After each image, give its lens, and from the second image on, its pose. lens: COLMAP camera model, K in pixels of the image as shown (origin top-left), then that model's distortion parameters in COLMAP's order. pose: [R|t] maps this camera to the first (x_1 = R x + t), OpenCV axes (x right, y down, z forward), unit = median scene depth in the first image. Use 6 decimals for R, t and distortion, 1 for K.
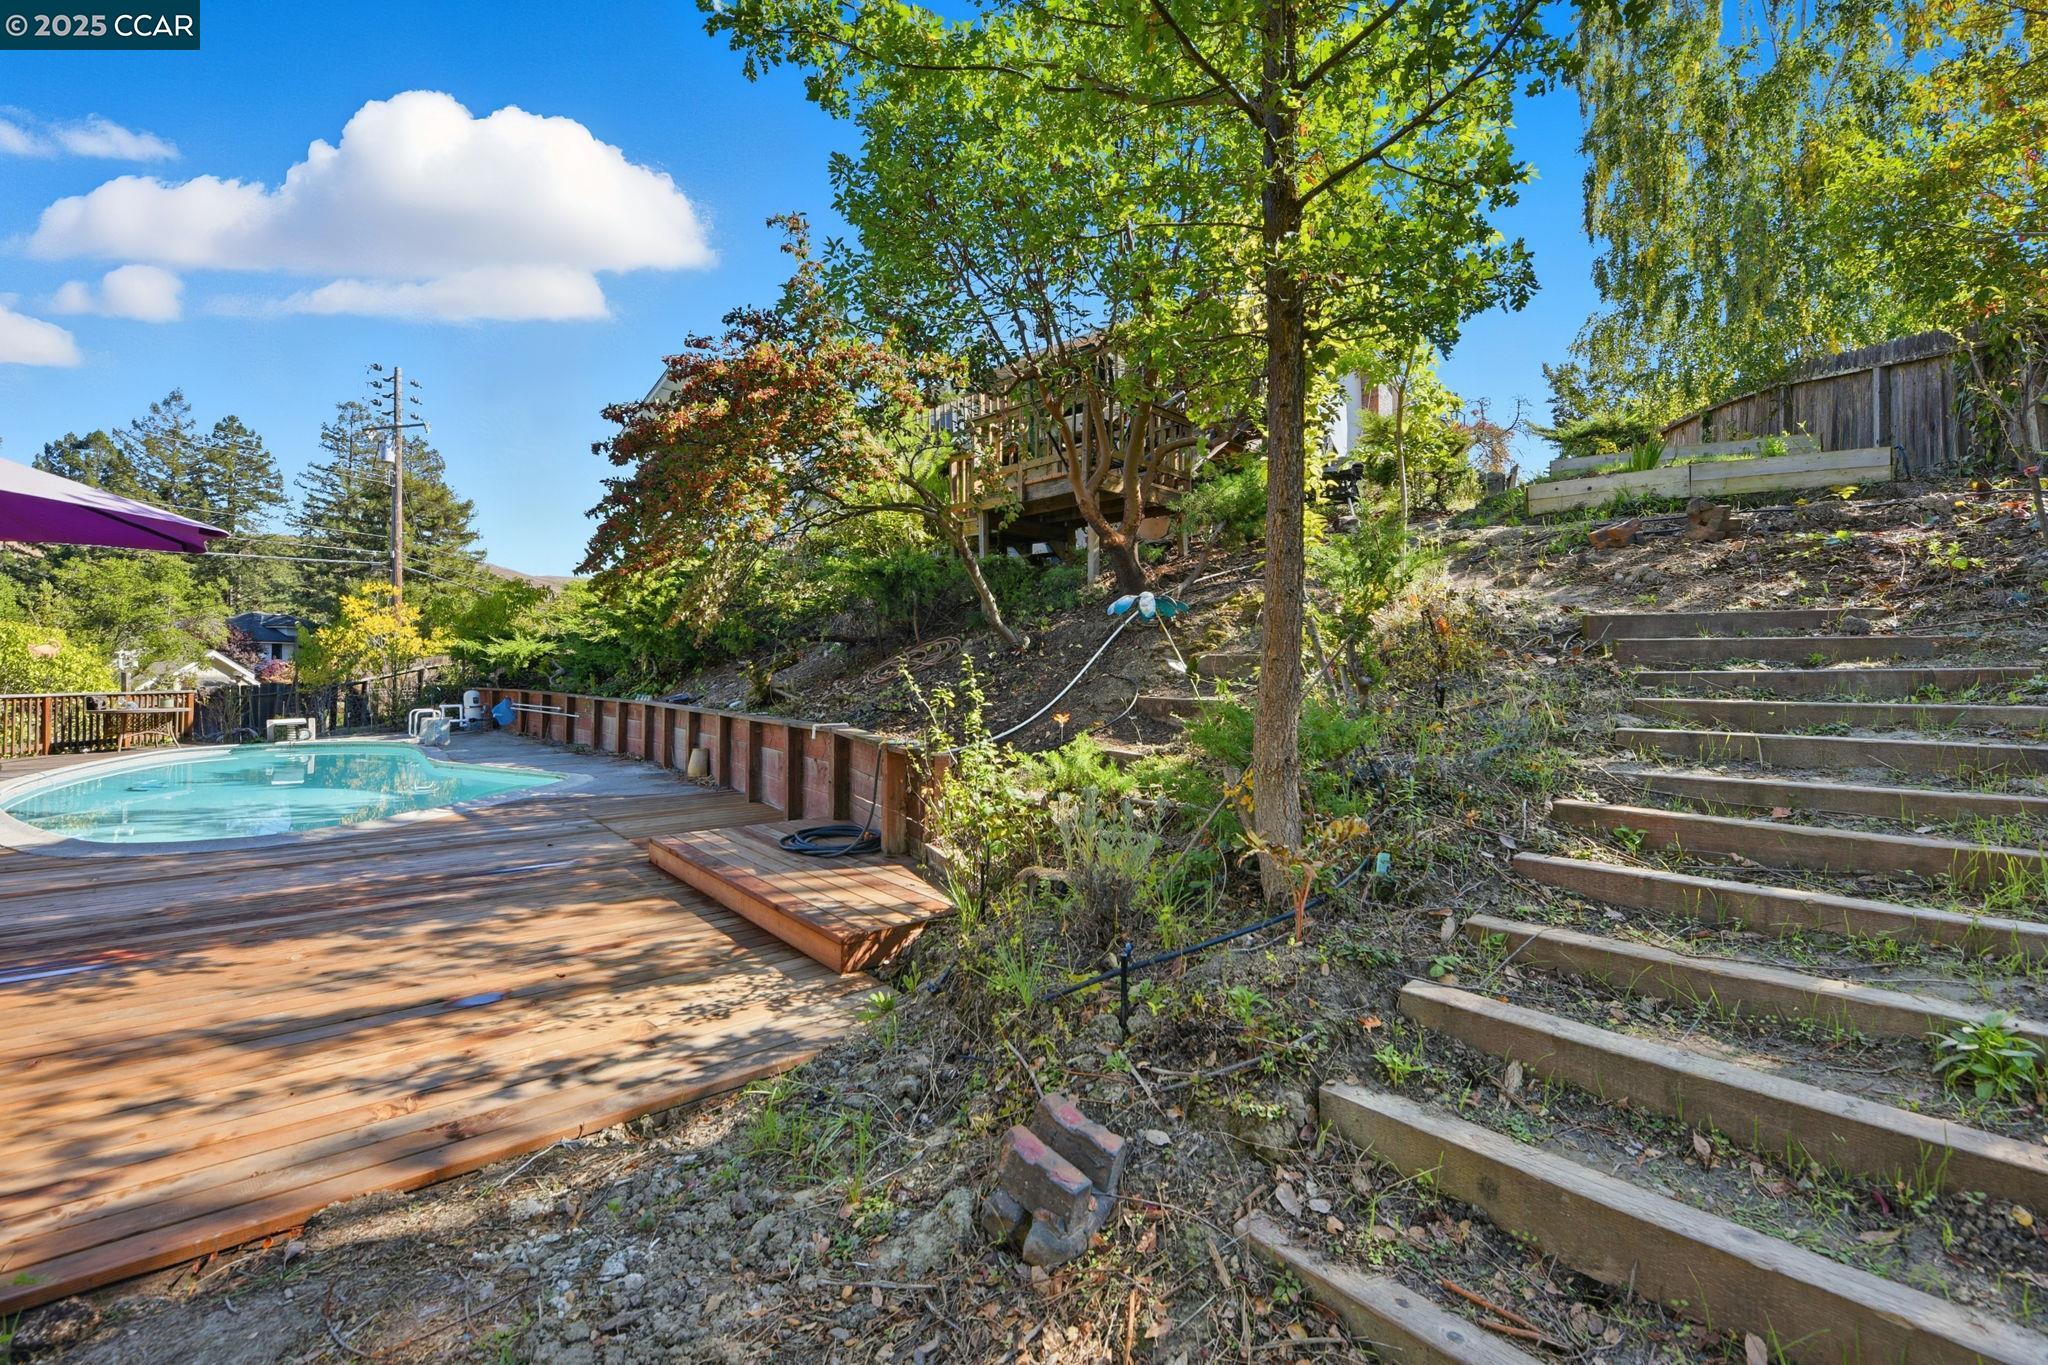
lens RADIAL K [[884.0, 0, 1024.5], [0, 884.0, 641.3], [0, 0, 1]] dist [-0.014768, 0.000209]
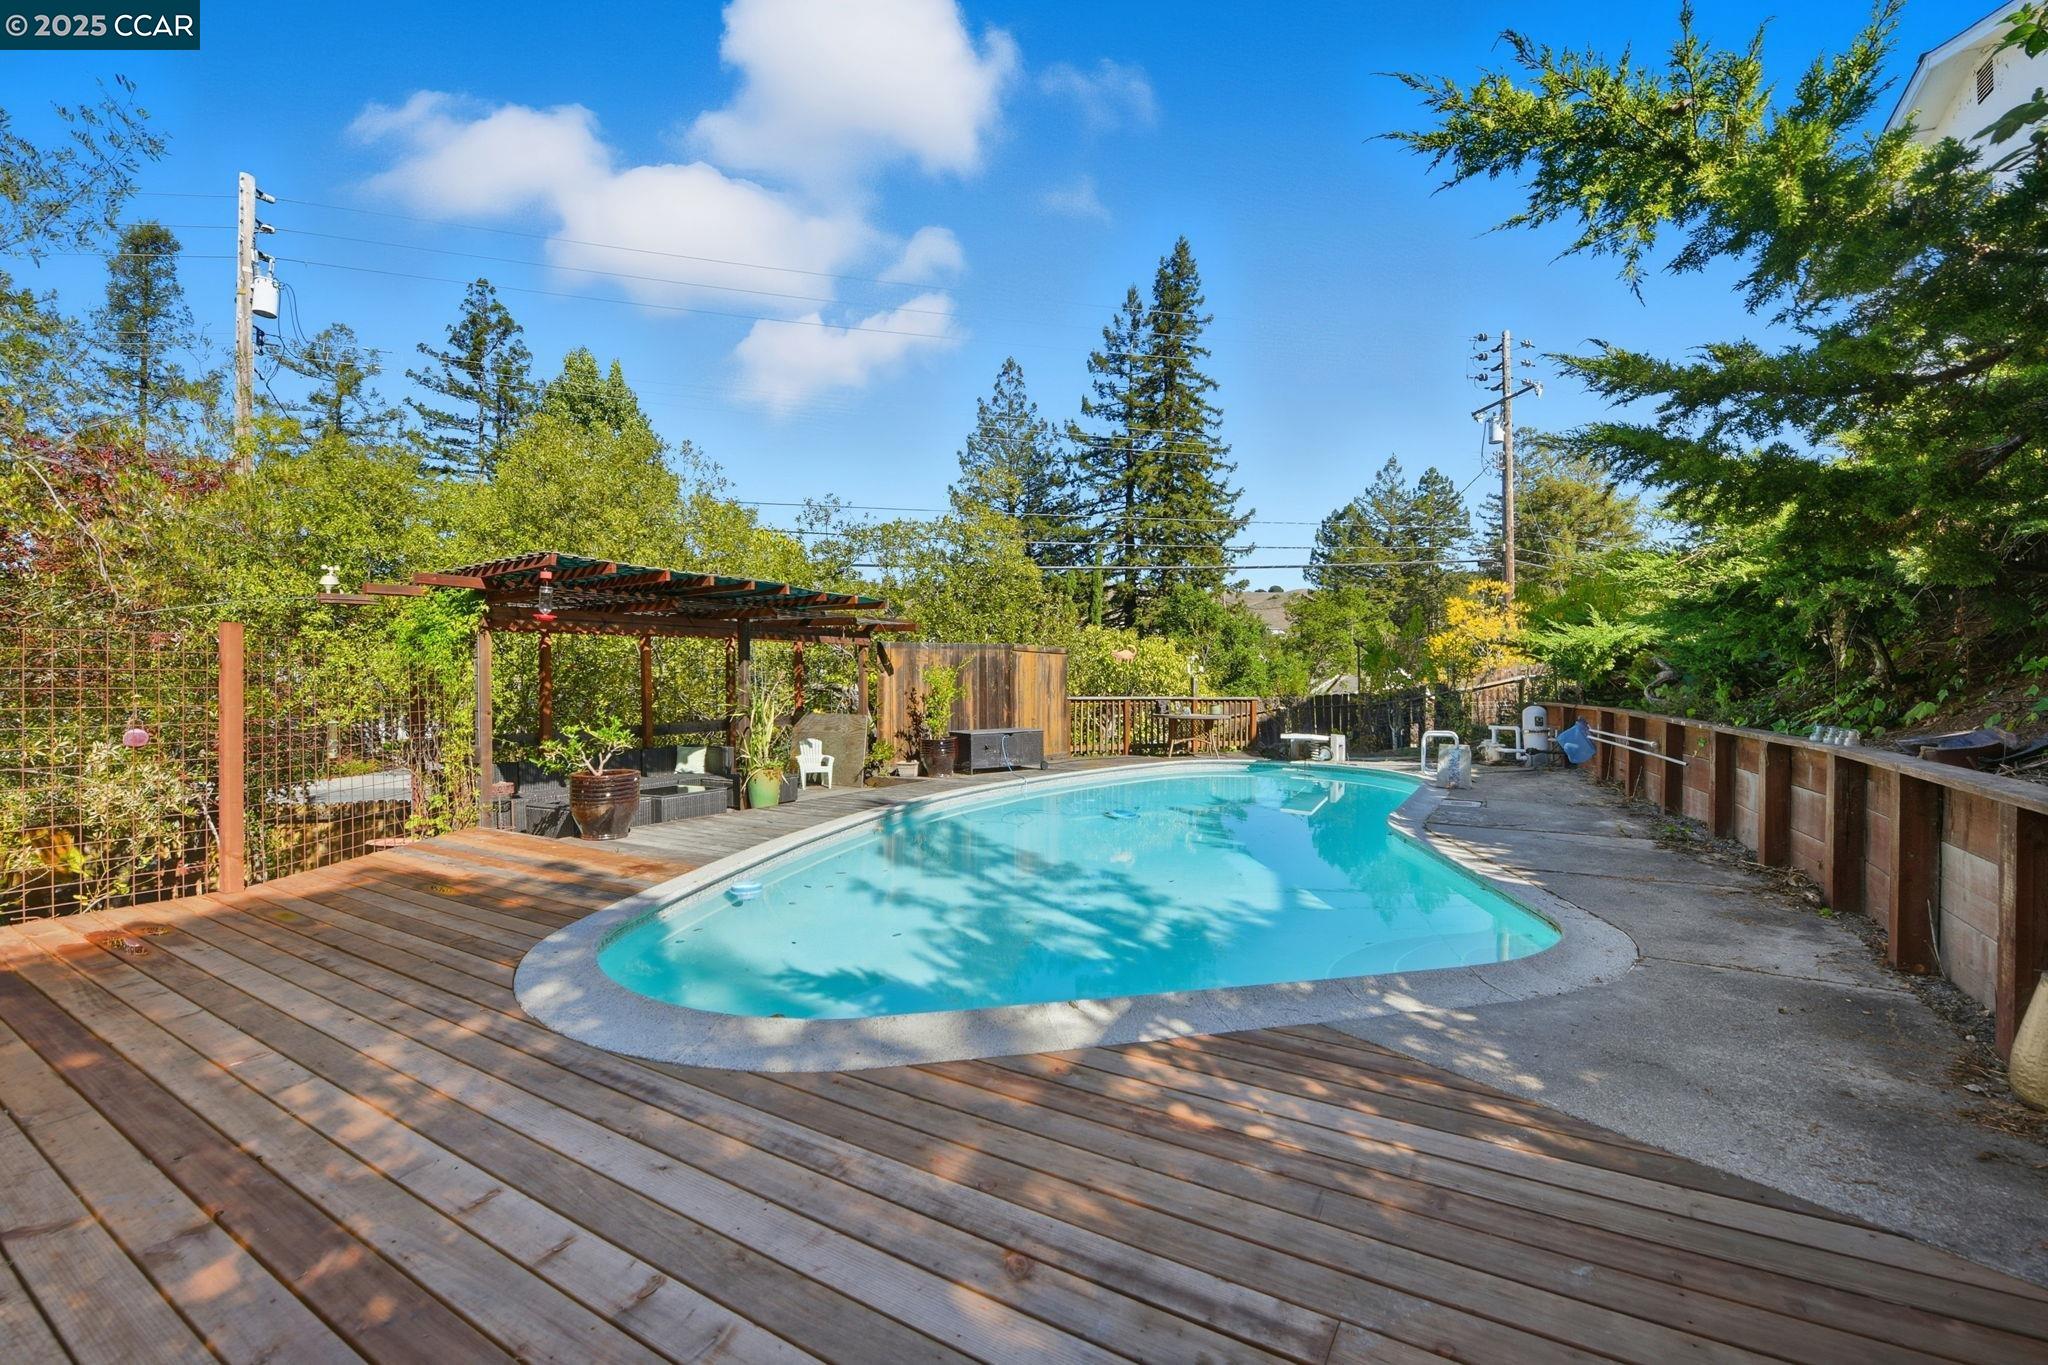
lens RADIAL K [[835.9, 0, 1046.4], [0, 835.9, 676.7], [0, 0, 1]] dist [-0.008975, -0.000027]
pose [[0.353050, -0.003801, -0.935597, -0.110383], [0.020382, 0.999786, 0.003629, 0.015507], [0.935382, -0.020351, 0.353052, 0.282953]]
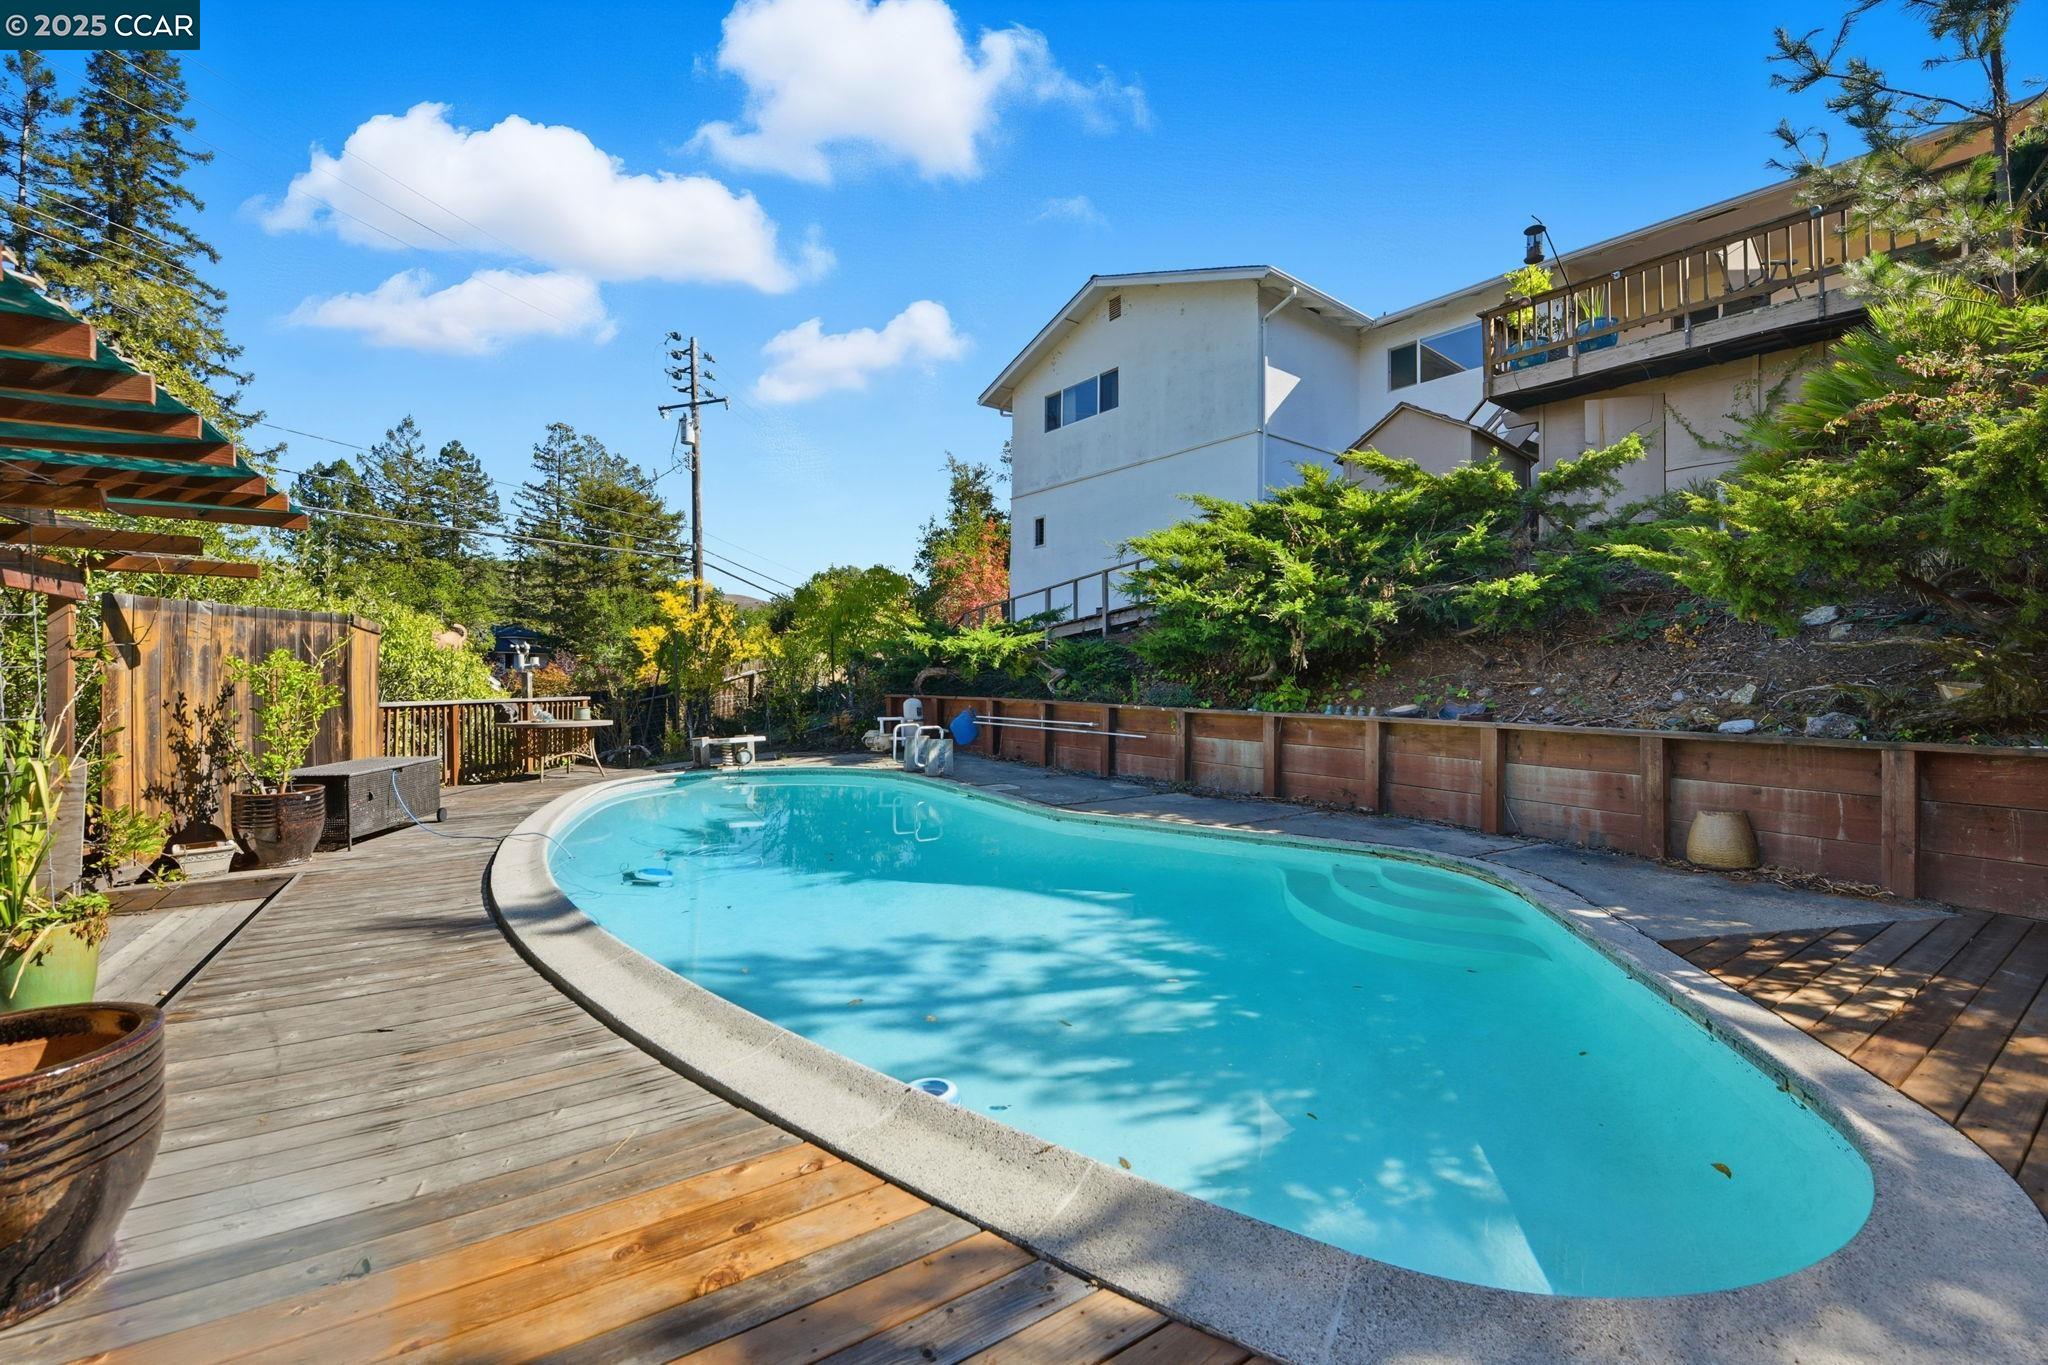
lens RADIAL K [[829.5, 0, 998.1], [0, 829.5, 679.0], [0, 0, 1]] dist [-0.020878, -0.000065]
pose [[0.992377, 0.001347, -0.123234, -0.305767], [0.002112, 0.999607, 0.027938, 0.012682], [0.123223, -0.027985, 0.991984, 0.196354]]
